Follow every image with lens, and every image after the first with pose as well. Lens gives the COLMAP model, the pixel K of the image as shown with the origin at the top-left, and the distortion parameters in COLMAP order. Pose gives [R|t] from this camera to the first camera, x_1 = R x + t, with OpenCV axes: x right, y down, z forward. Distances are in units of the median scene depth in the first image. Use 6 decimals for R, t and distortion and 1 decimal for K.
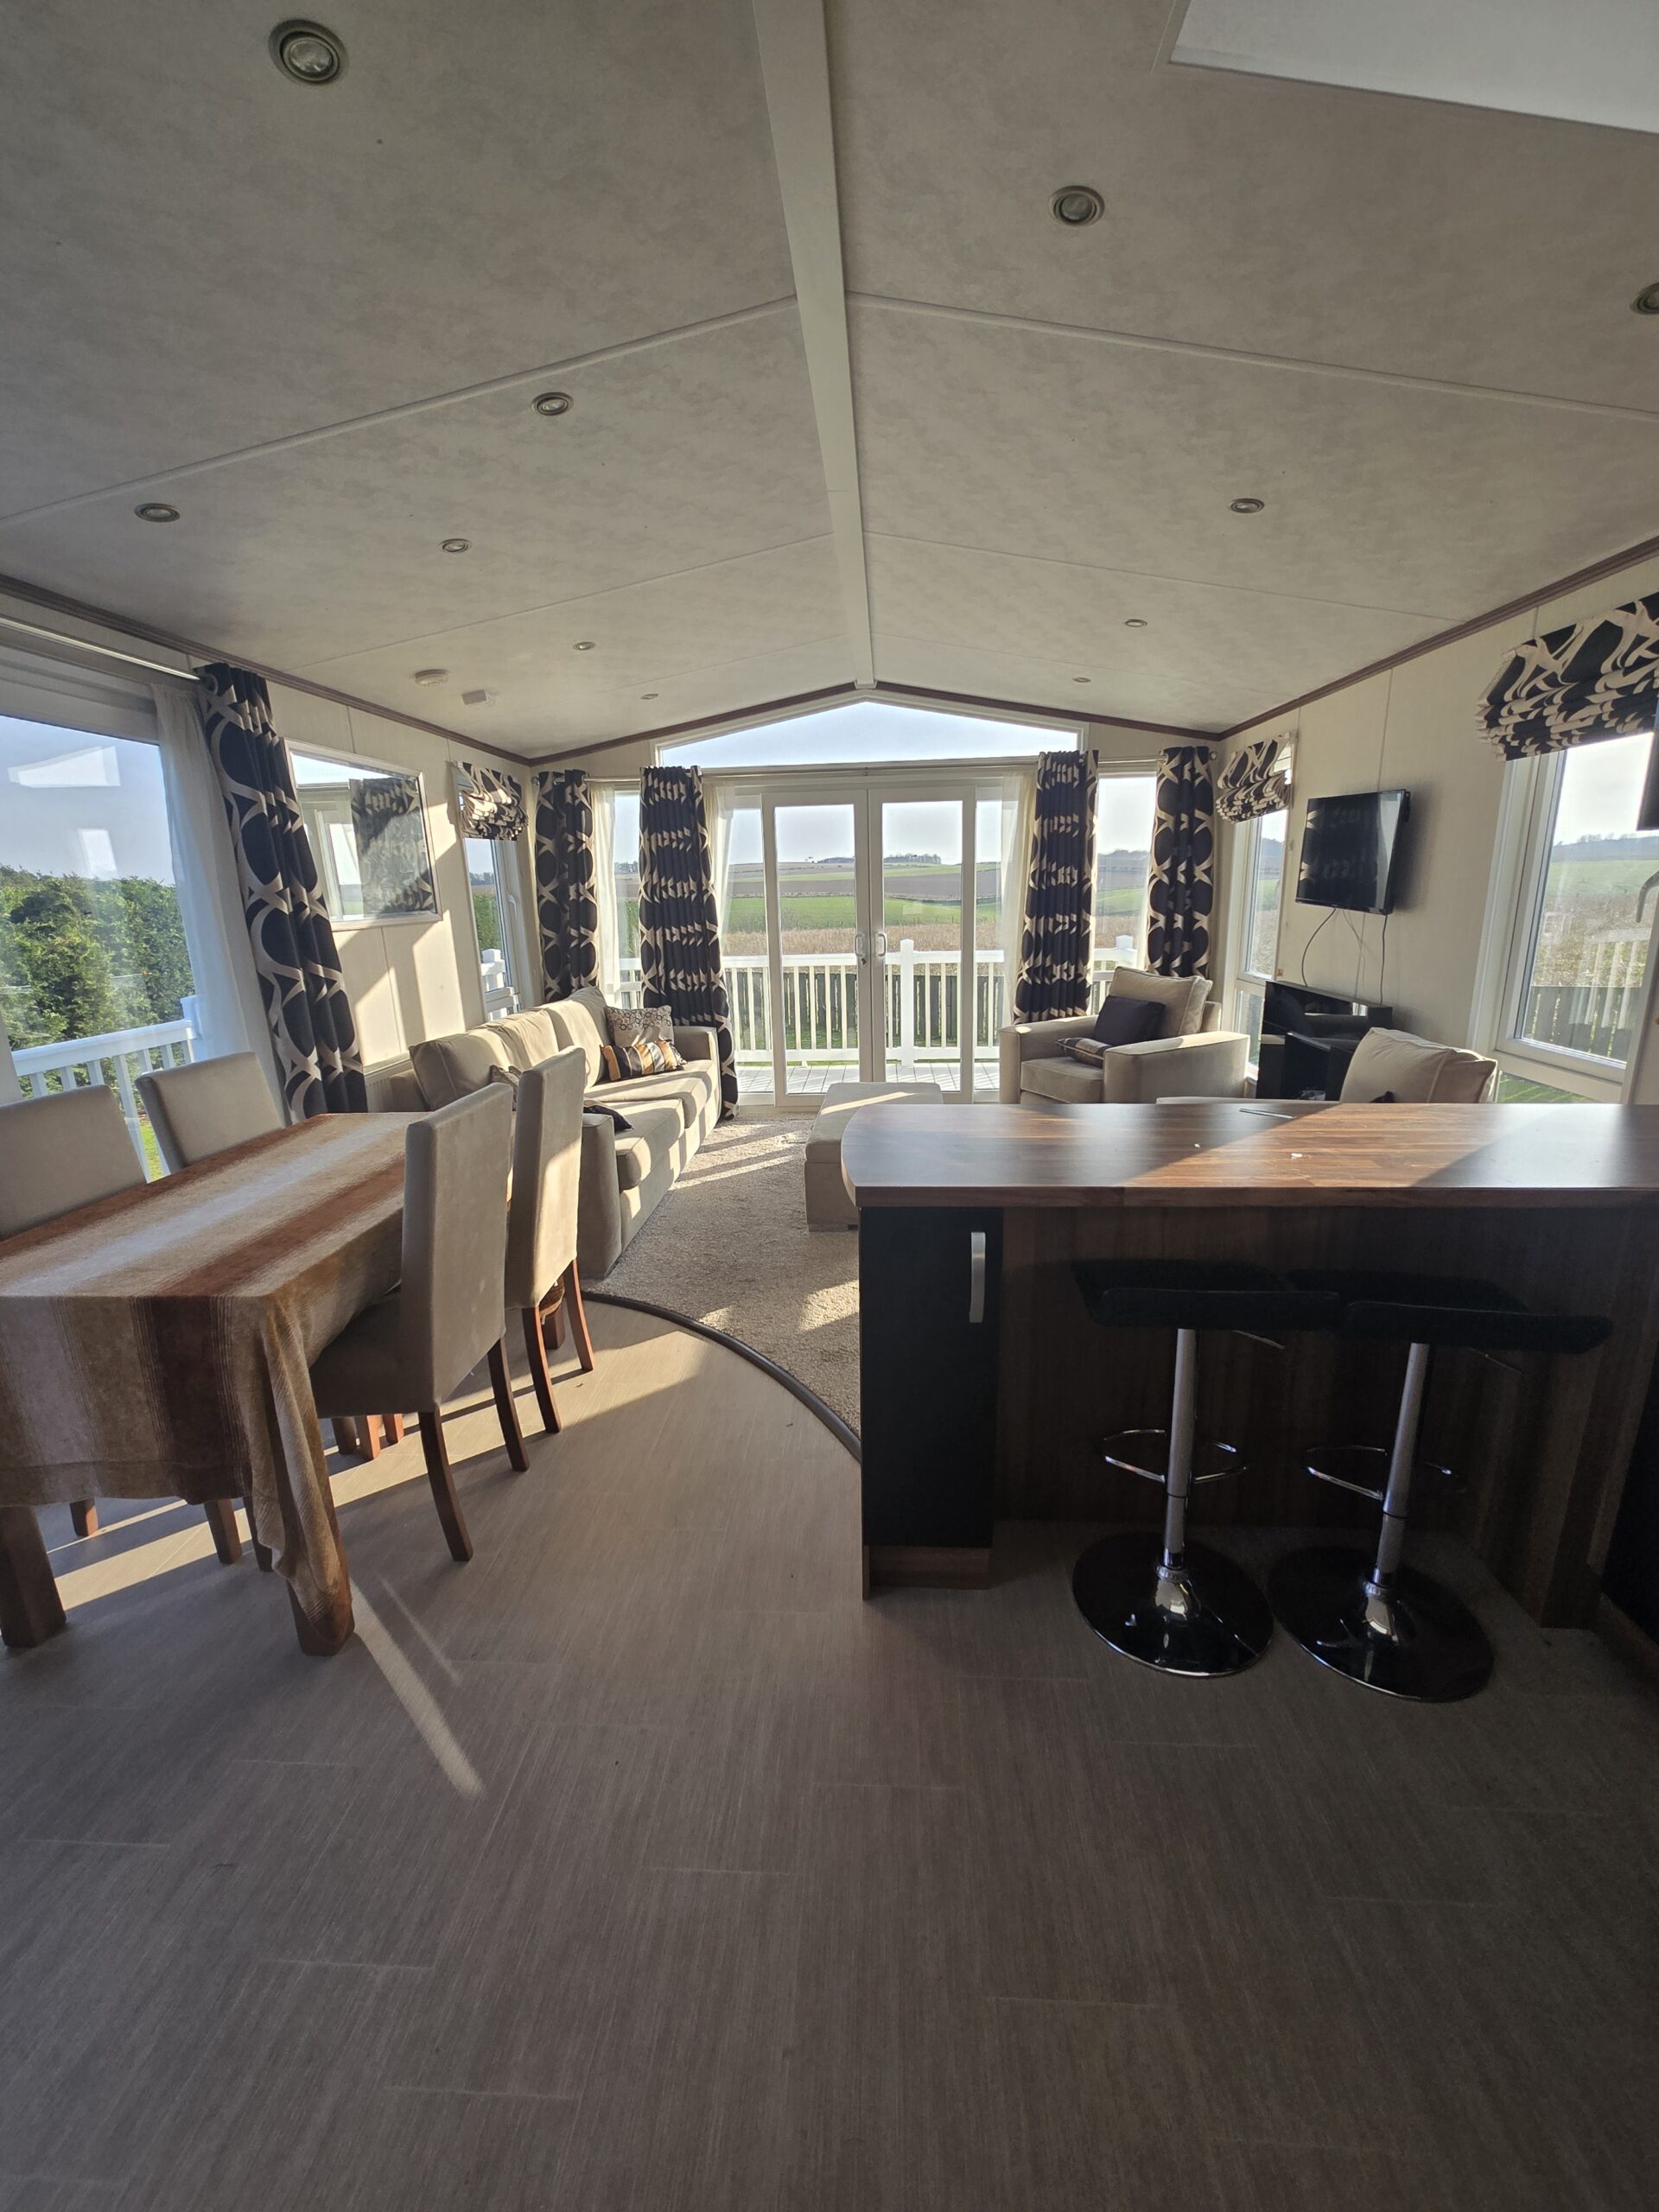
lens RADIAL K [[898.6, 0, 836.3], [0, 898.6, 1112.9], [0, 0, 1]] dist [-0.000058, -0.001279]
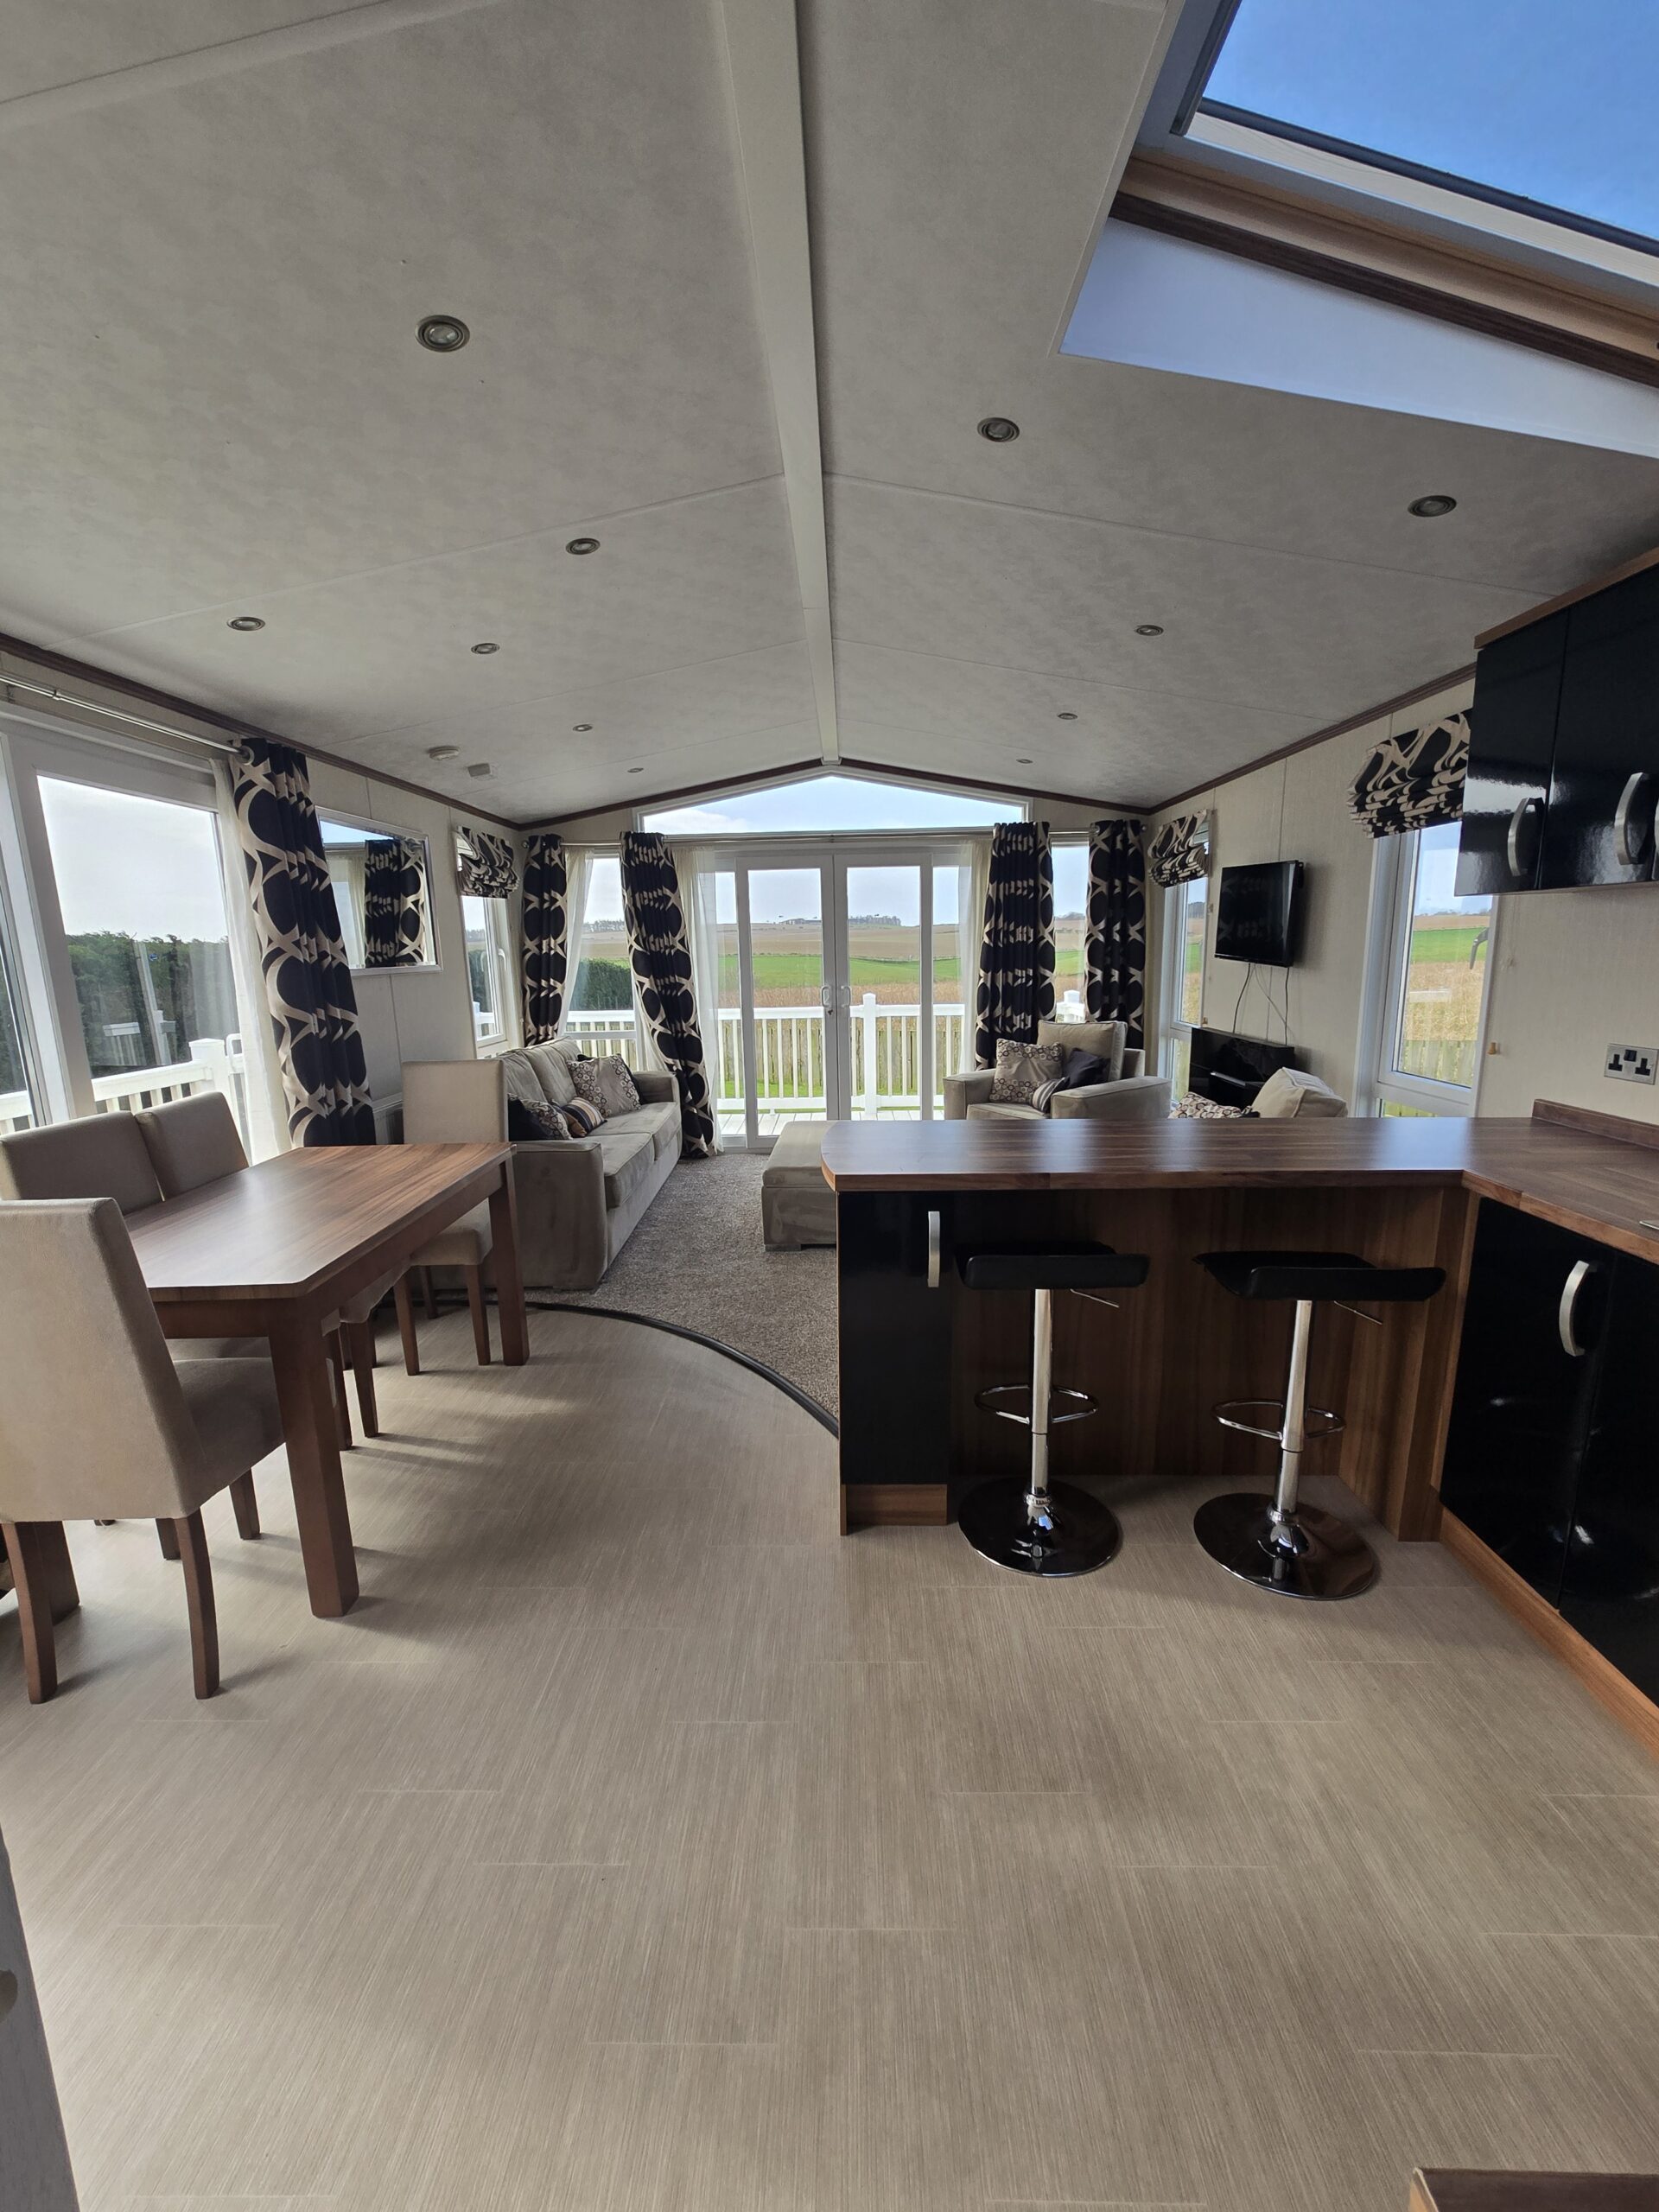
lens RADIAL K [[898.6, 0, 839.8], [0, 898.6, 1126.0], [0, 0, 1]] dist [-0.000058, -0.001279]
pose [[0.998943, -0.002440, 0.045910, -0.010621], [0.004747, 0.998727, -0.050217, 0.028482], [-0.045729, 0.050382, 0.997683, -0.087461]]
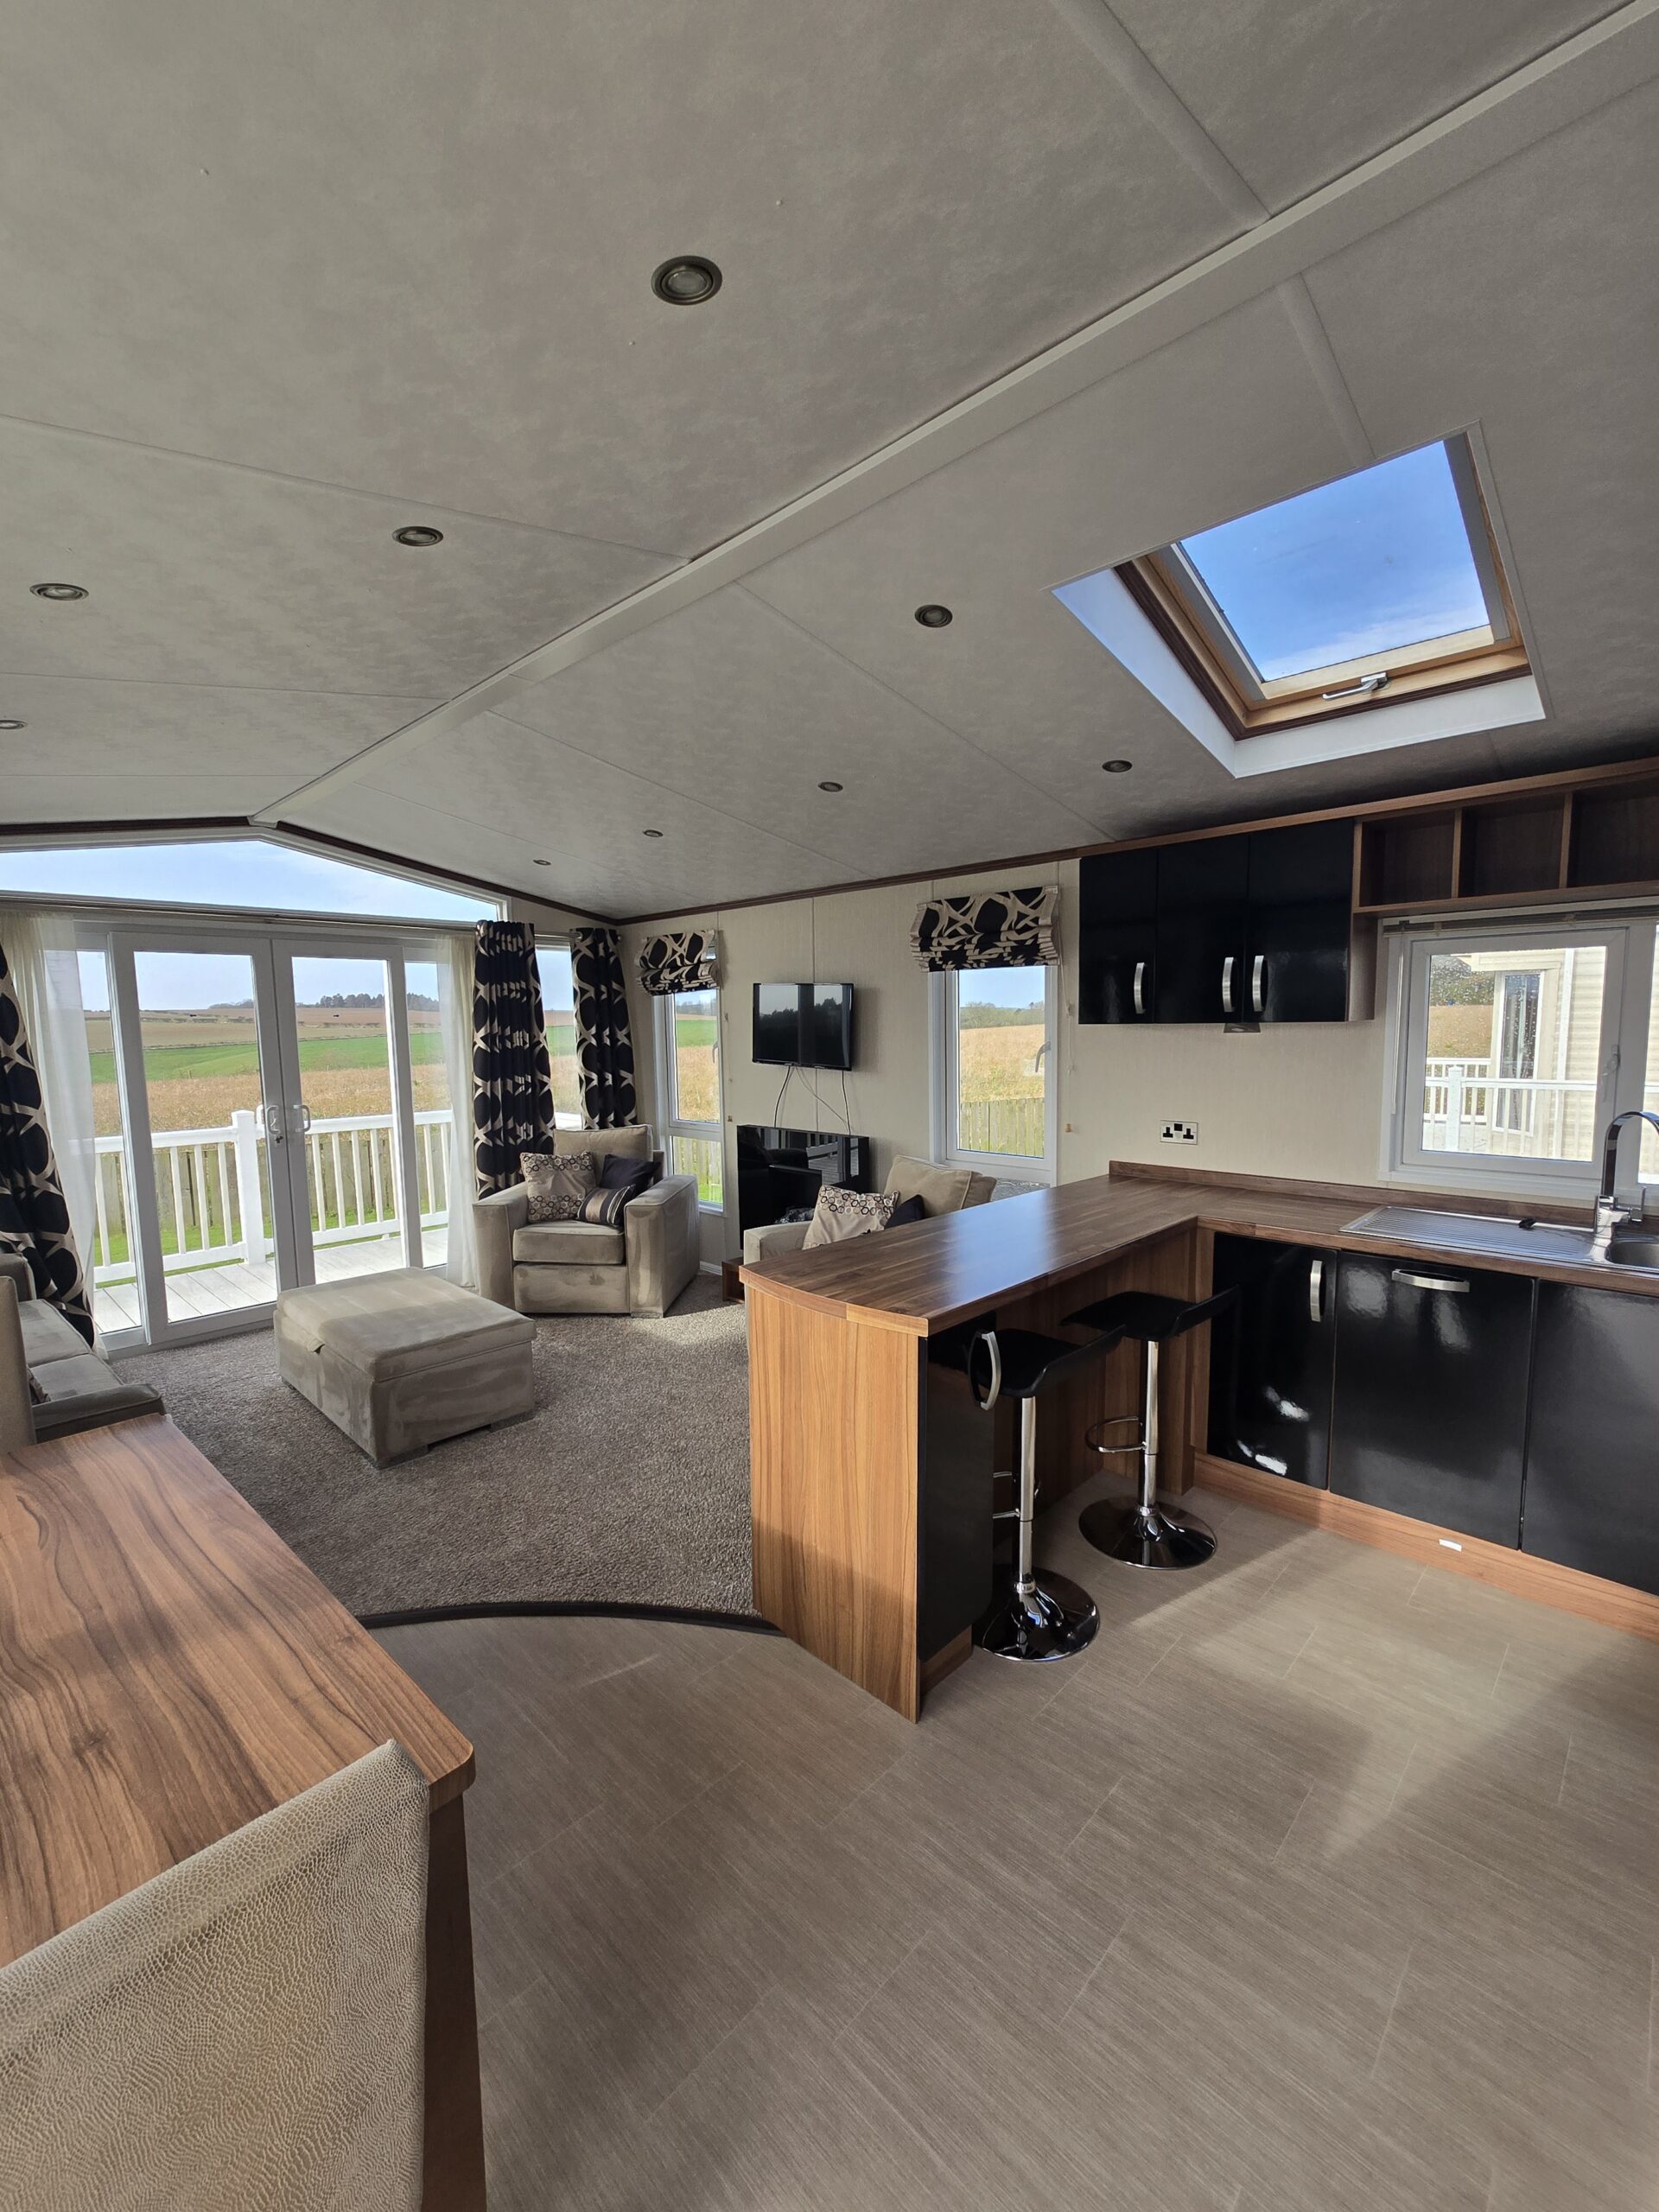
lens RADIAL K [[898.6, 0, 844.1], [0, 898.6, 1116.4], [0, 0, 1]] dist [-0.000058, -0.001279]
pose [[0.648904, -0.062357, 0.758311, -0.336902], [0.184514, 0.979784, -0.077323, -0.038698], [-0.738159, 0.190094, 0.647291, 0.104366]]
